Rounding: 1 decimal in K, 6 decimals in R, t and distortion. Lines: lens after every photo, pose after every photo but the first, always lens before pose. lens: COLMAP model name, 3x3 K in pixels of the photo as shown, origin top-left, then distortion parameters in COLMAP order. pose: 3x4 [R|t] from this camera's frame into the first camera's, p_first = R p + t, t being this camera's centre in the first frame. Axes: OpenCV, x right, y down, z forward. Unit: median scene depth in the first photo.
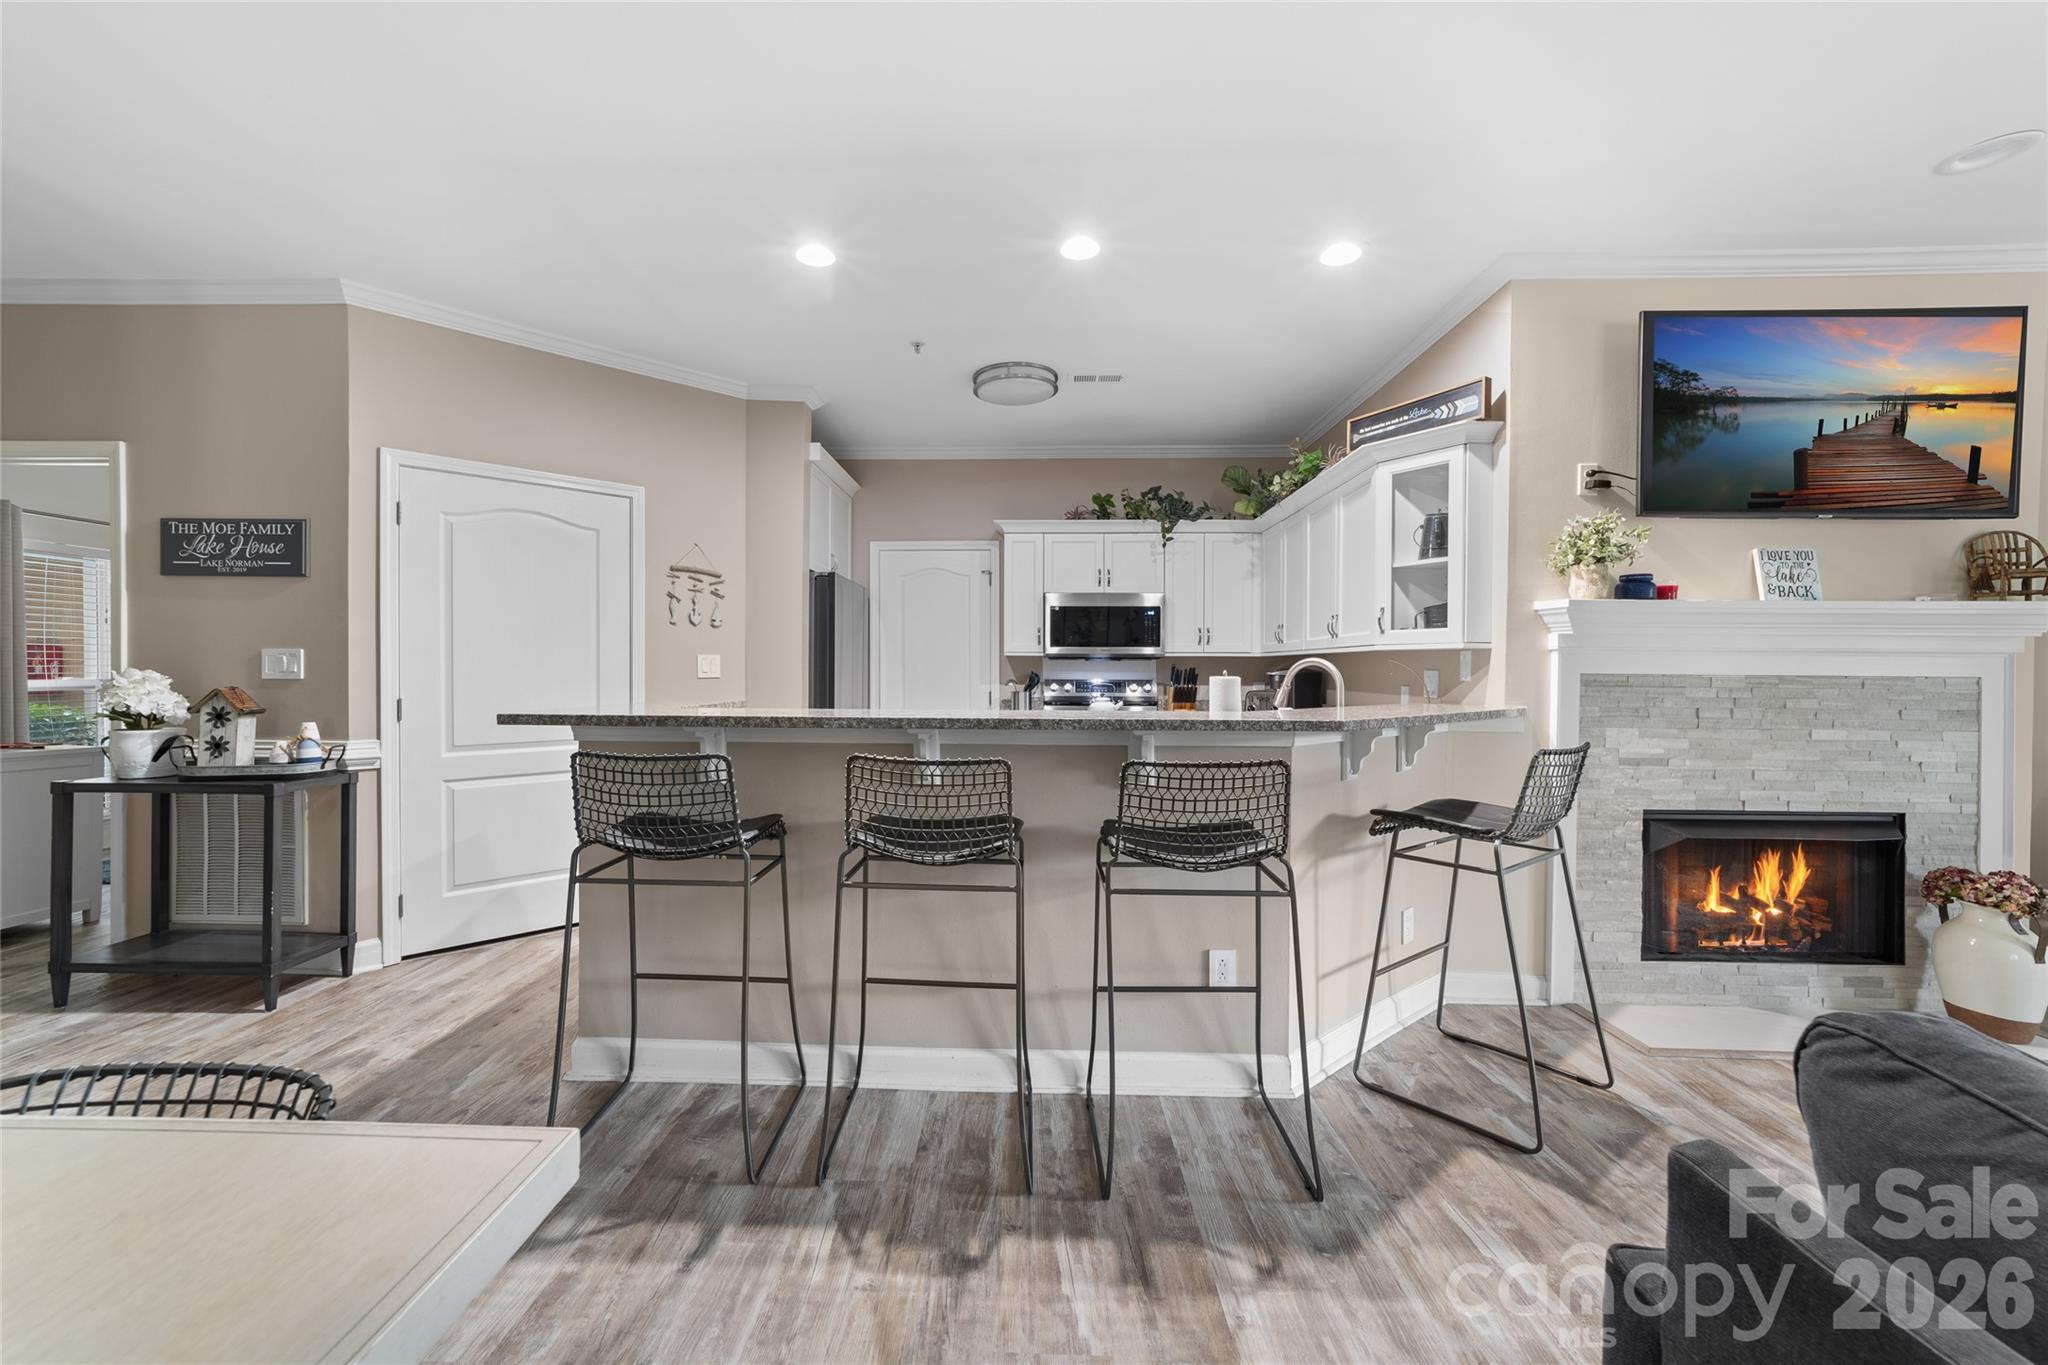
lens RADIAL K [[791.2, 0, 1002.2], [0, 791.2, 679.8], [0, 0, 1]] dist [-0.019186, 0.008245]
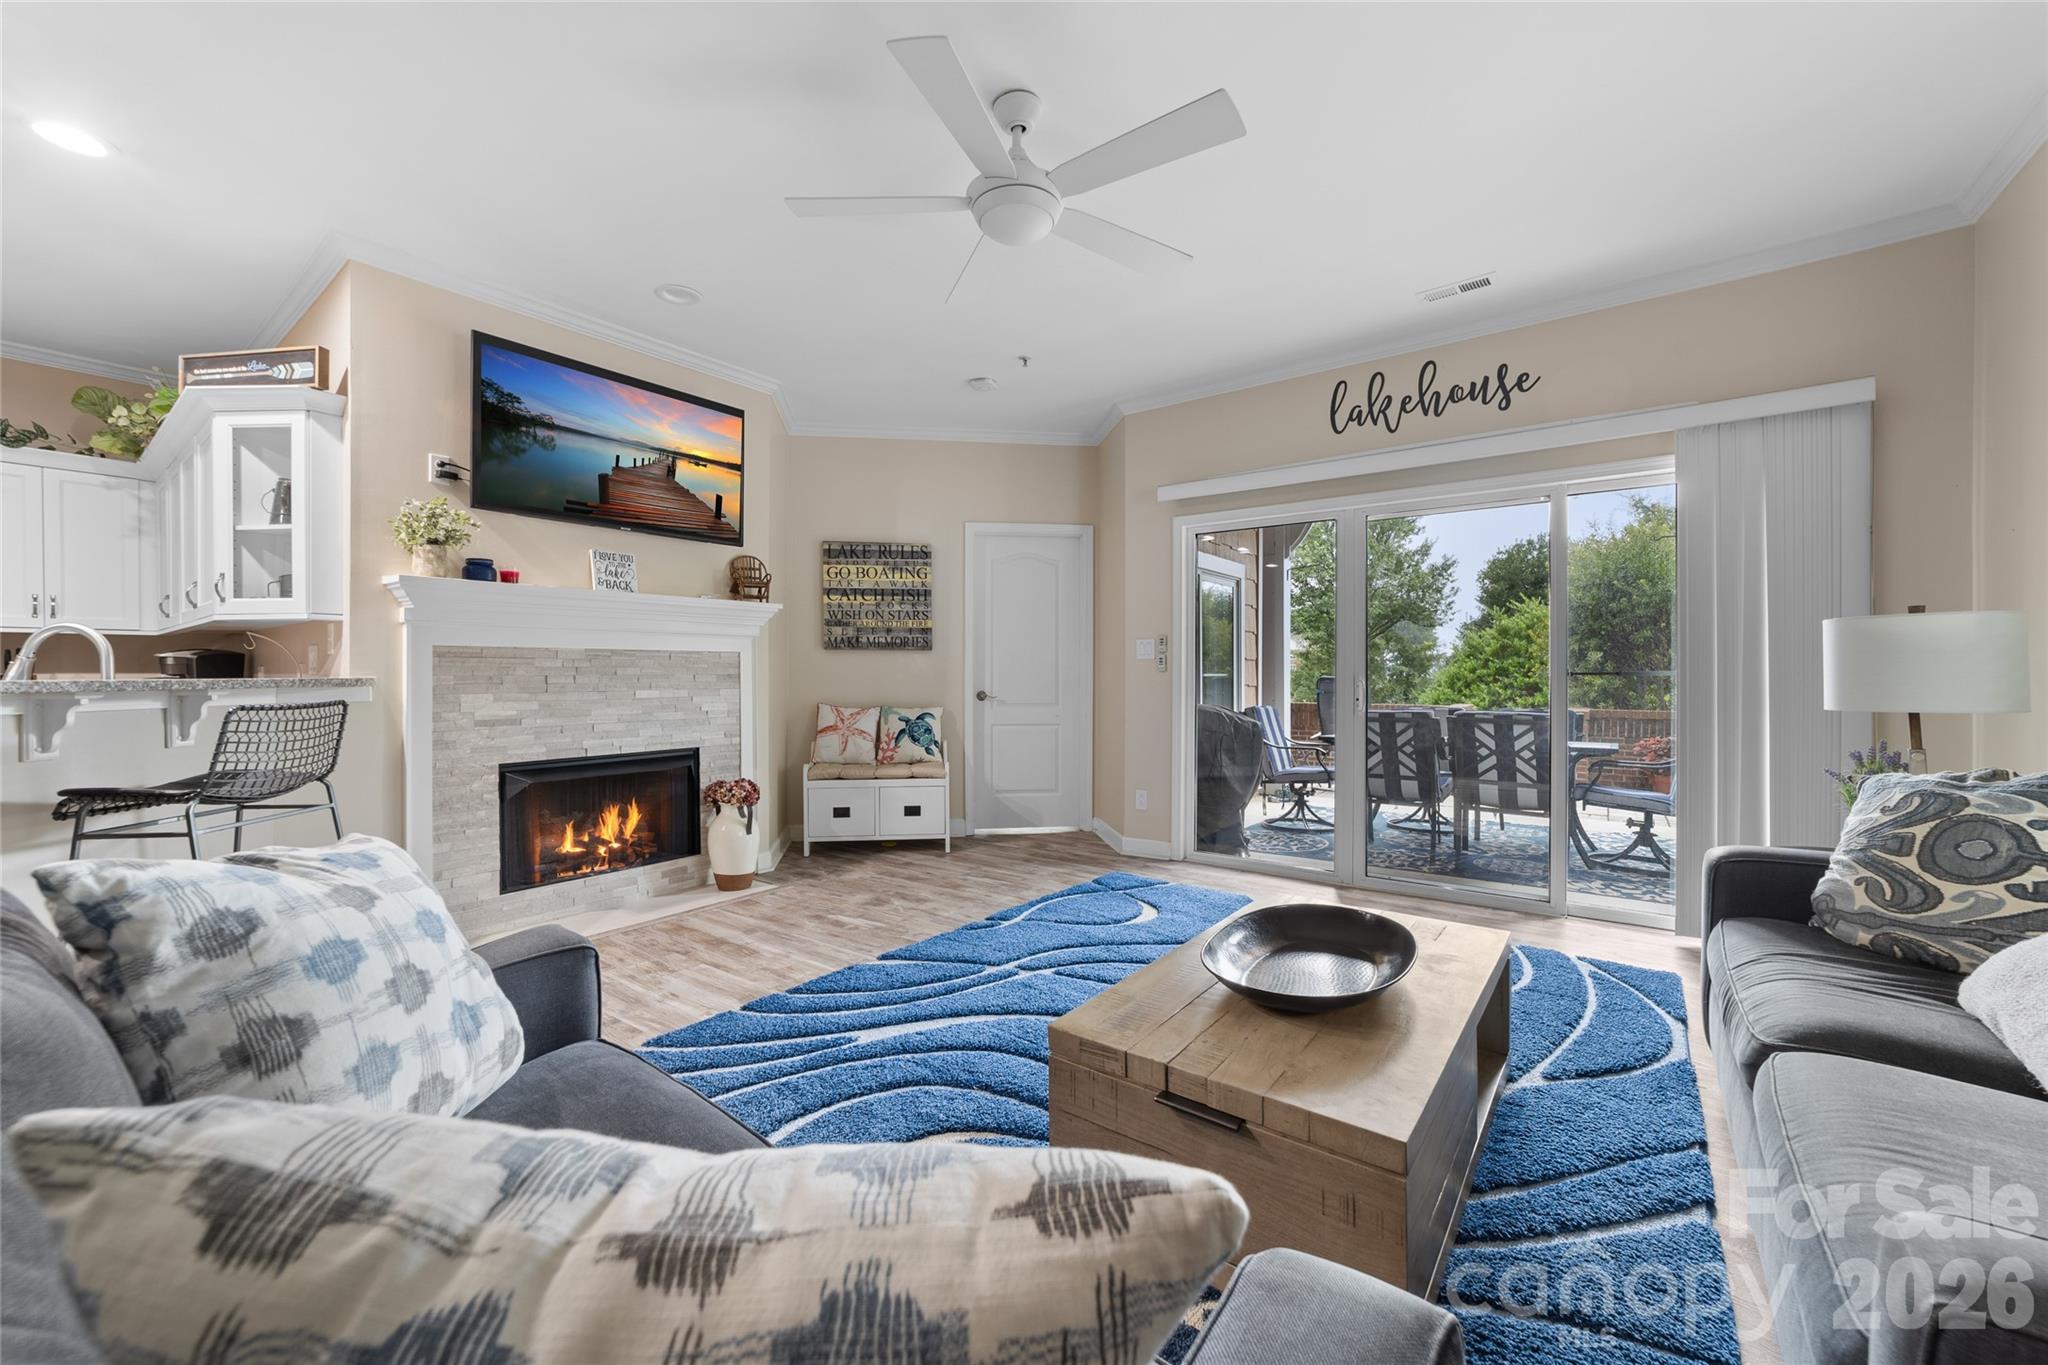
lens RADIAL K [[791.2, 0, 1002.2], [0, 791.2, 679.8], [0, 0, 1]] dist [-0.019186, 0.008245]
pose [[0.582586, -0.017132, 0.812588, 0.311430], [0.018962, 0.999792, 0.007485, 0.047091], [-0.812548, 0.011048, 0.582790, -0.282947]]
